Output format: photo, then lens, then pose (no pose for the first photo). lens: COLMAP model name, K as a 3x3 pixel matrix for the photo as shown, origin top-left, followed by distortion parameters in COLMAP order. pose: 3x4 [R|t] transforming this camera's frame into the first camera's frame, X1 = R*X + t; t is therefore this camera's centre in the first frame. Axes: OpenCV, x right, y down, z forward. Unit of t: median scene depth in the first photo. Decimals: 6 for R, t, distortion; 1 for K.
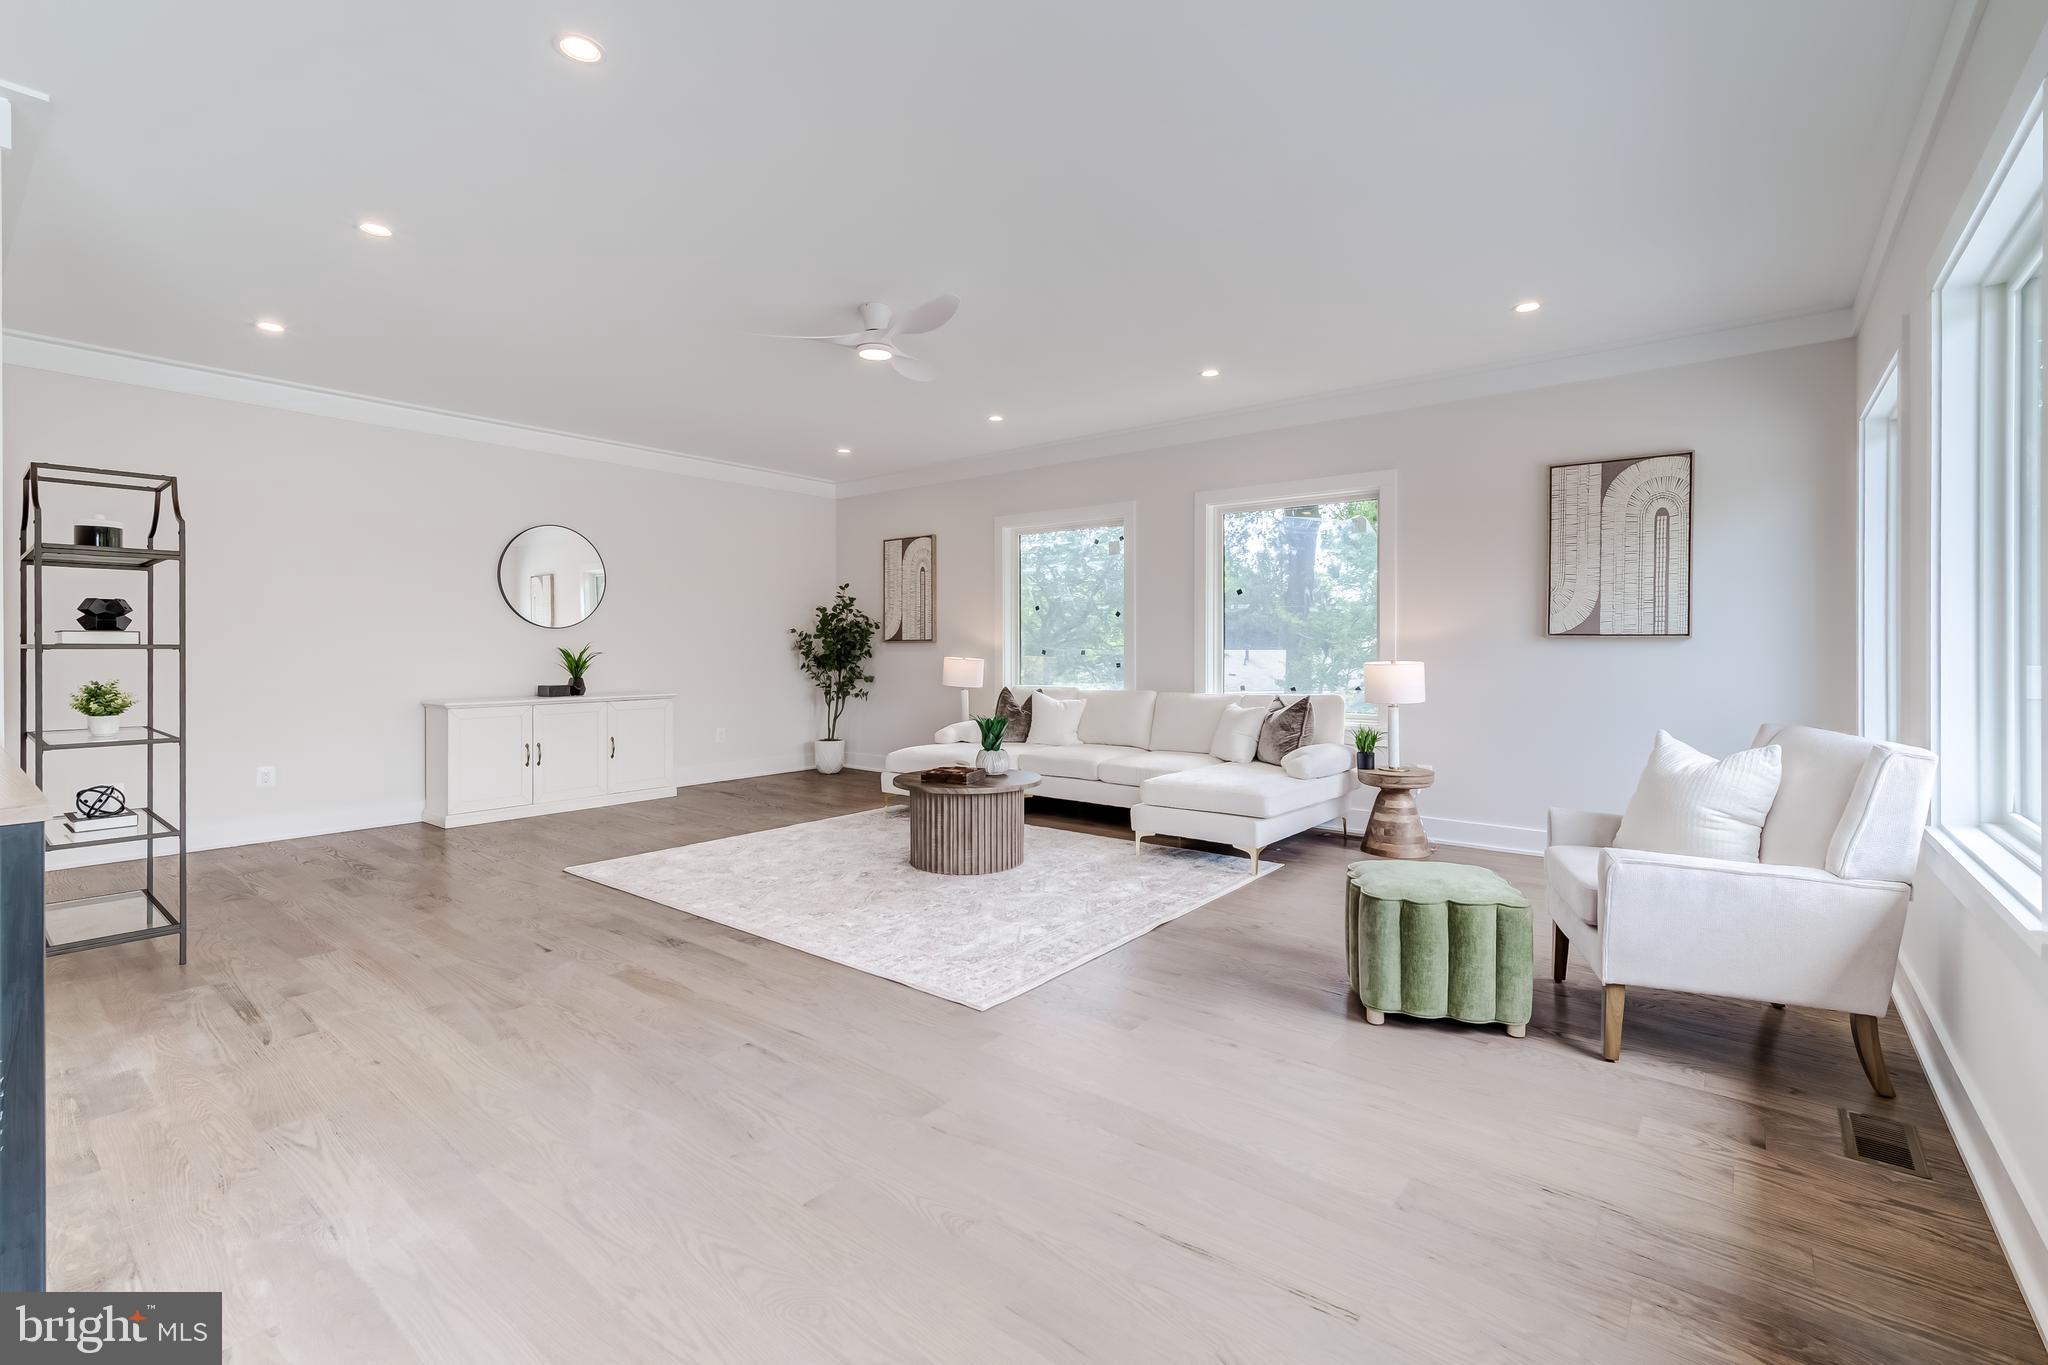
lens RADIAL K [[896.6, 0, 1044.1], [0, 896.6, 650.3], [0, 0, 1]] dist [0.008583, 0.000547]
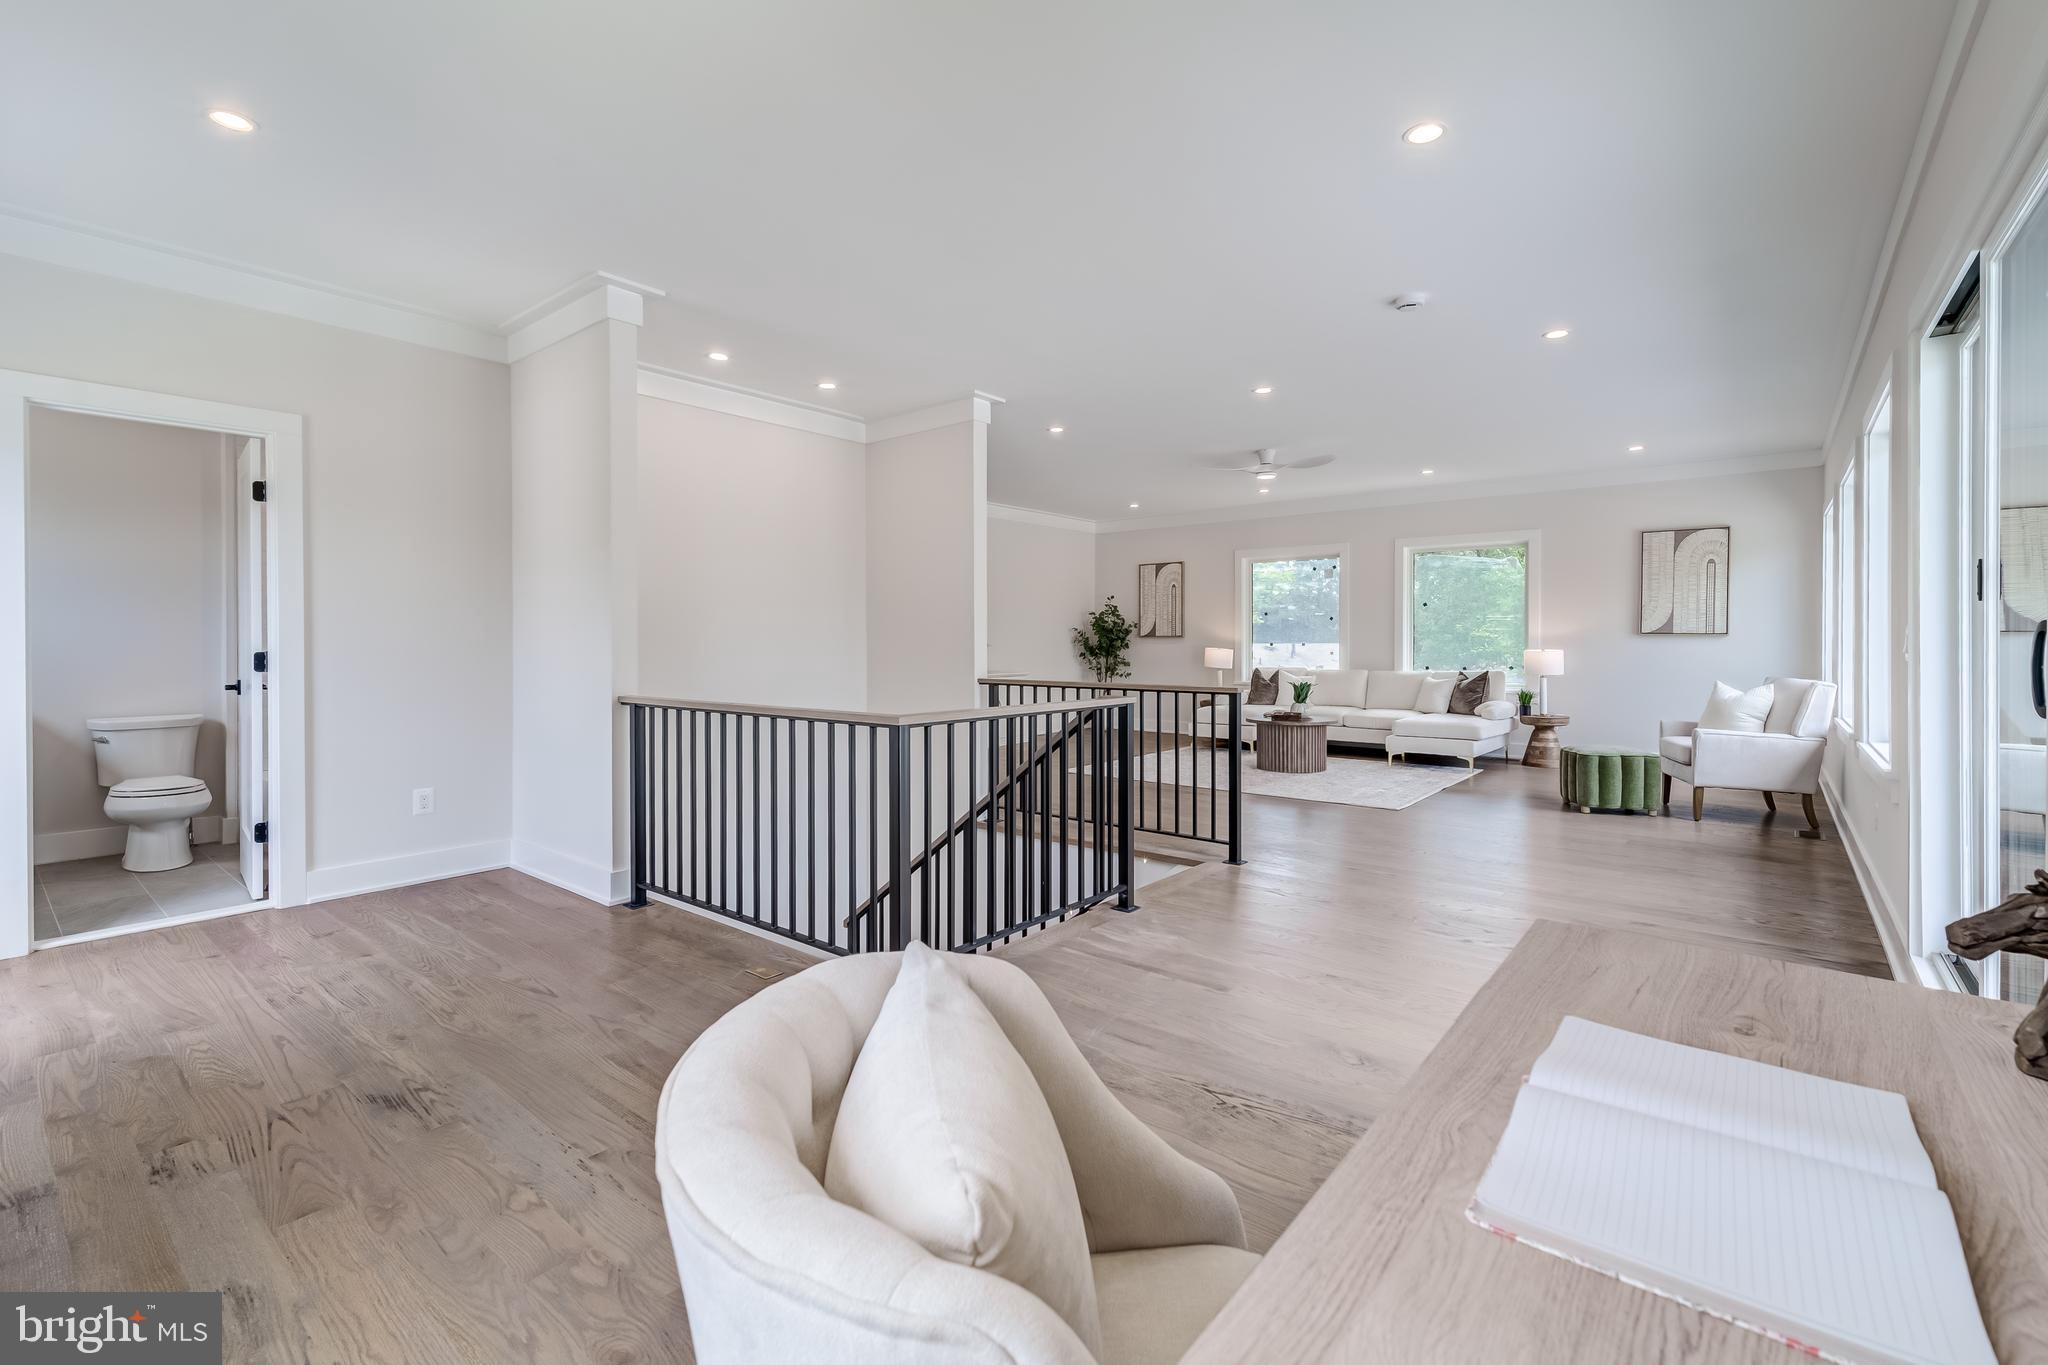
lens RADIAL K [[896.6, 0, 1046.9], [0, 896.6, 644.7], [0, 0, 1]] dist [0.008583, 0.000547]
pose [[0.999893, -0.000637, -0.014633, -0.499389], [0.000645, 1.000000, 0.000546, 0.002384], [0.014633, -0.000555, 0.999893, -0.661975]]
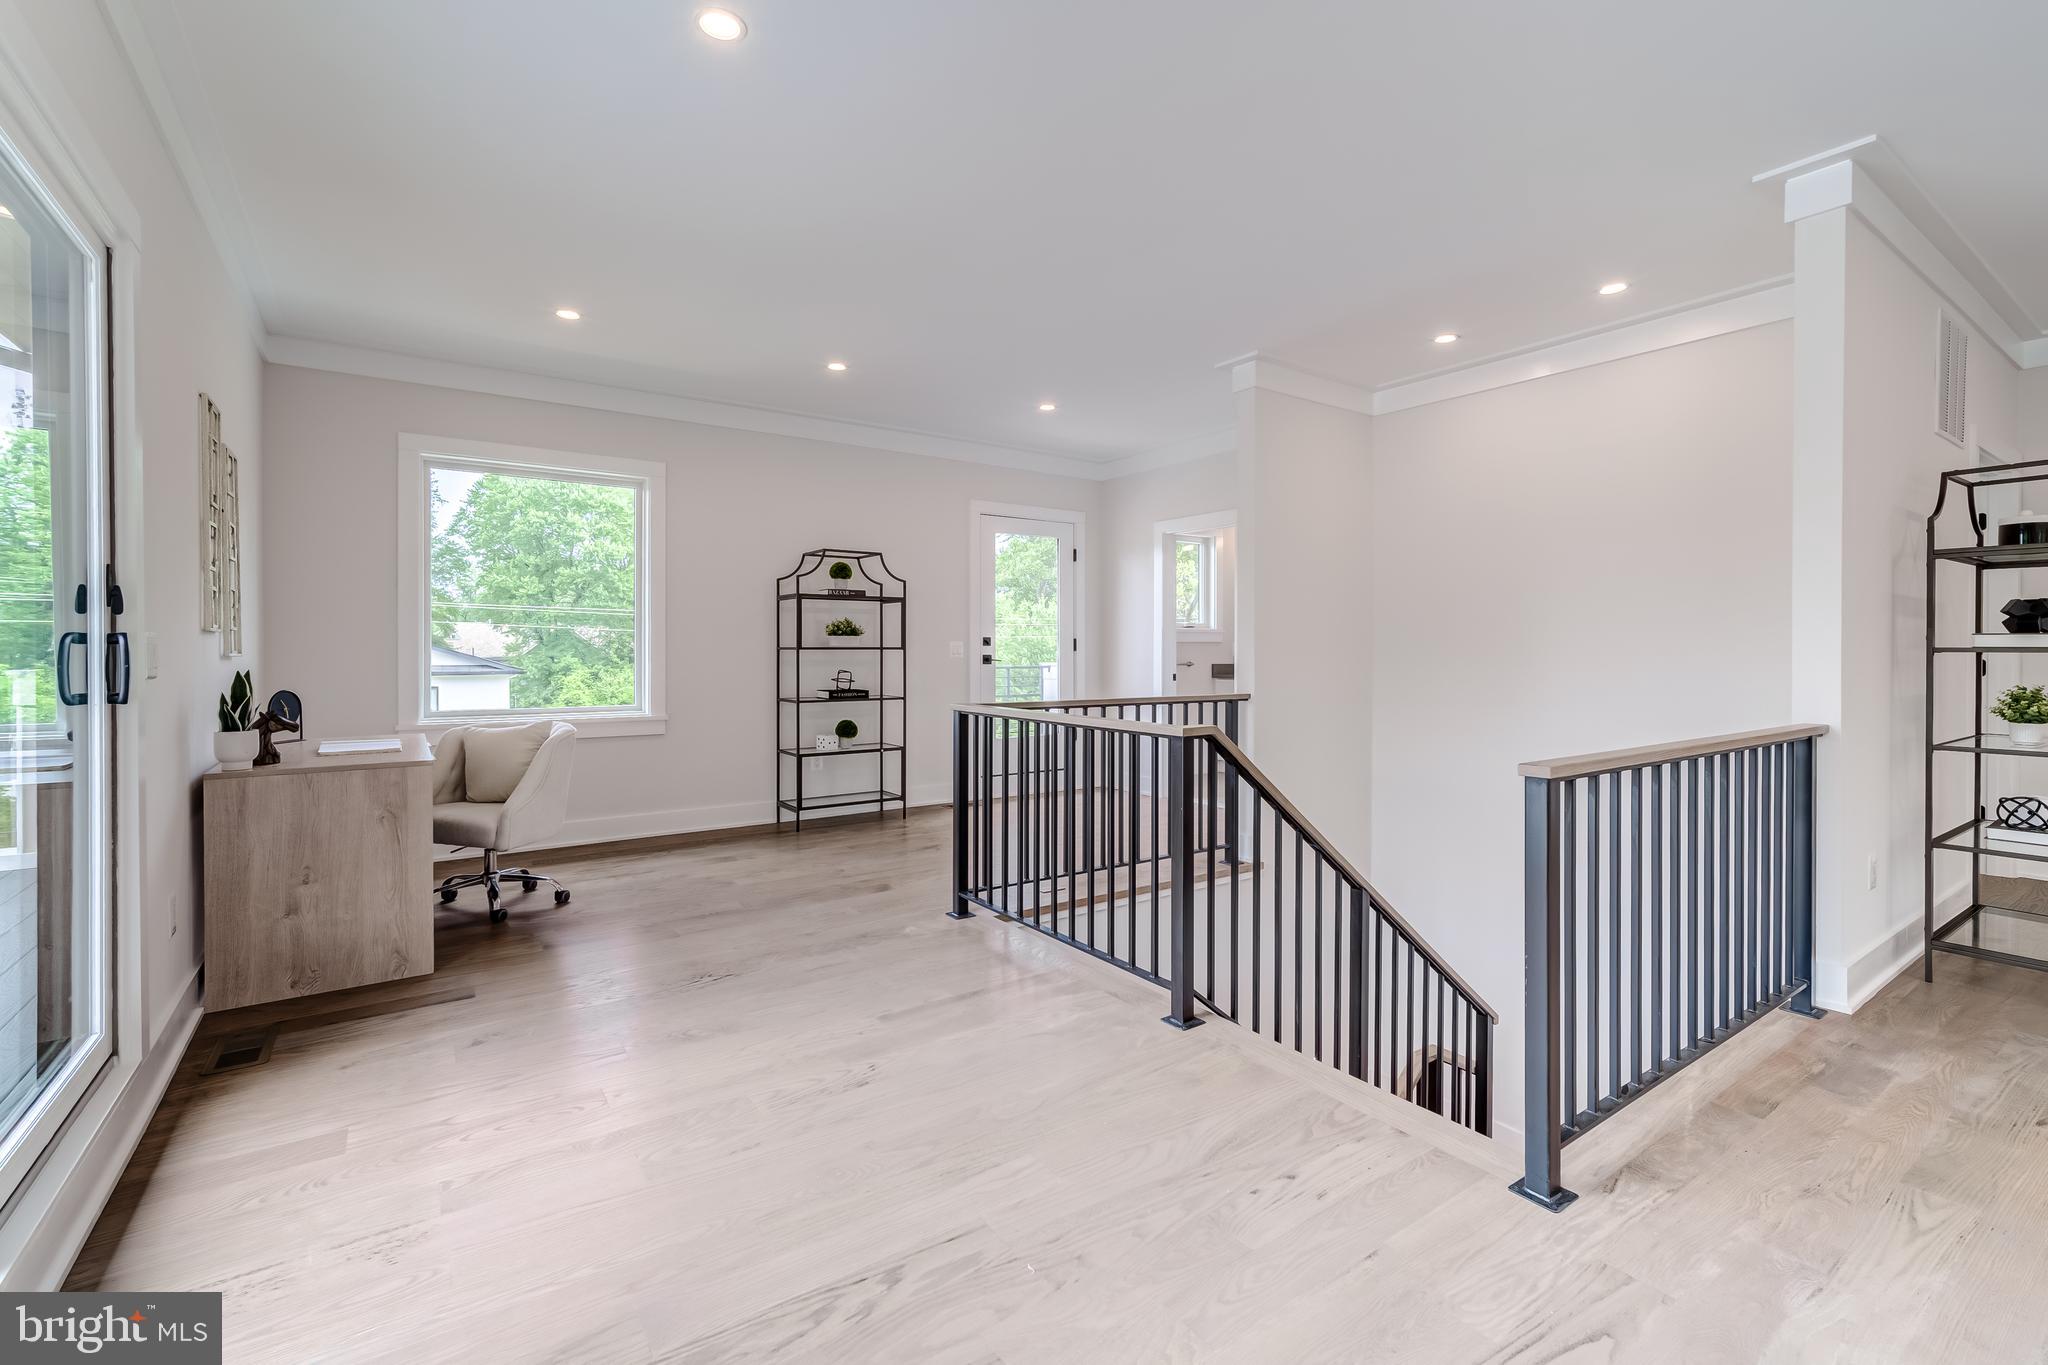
lens RADIAL K [[896.6, 0, 1026.9], [0, 896.6, 661.5], [0, 0, 1]] dist [0.008583, 0.000547]
pose [[-0.295780, 0.011087, -0.955192, 0.089764], [-0.003939, 0.999910, 0.012826, -0.000091], [0.955248, 0.007557, -0.295710, 0.146552]]
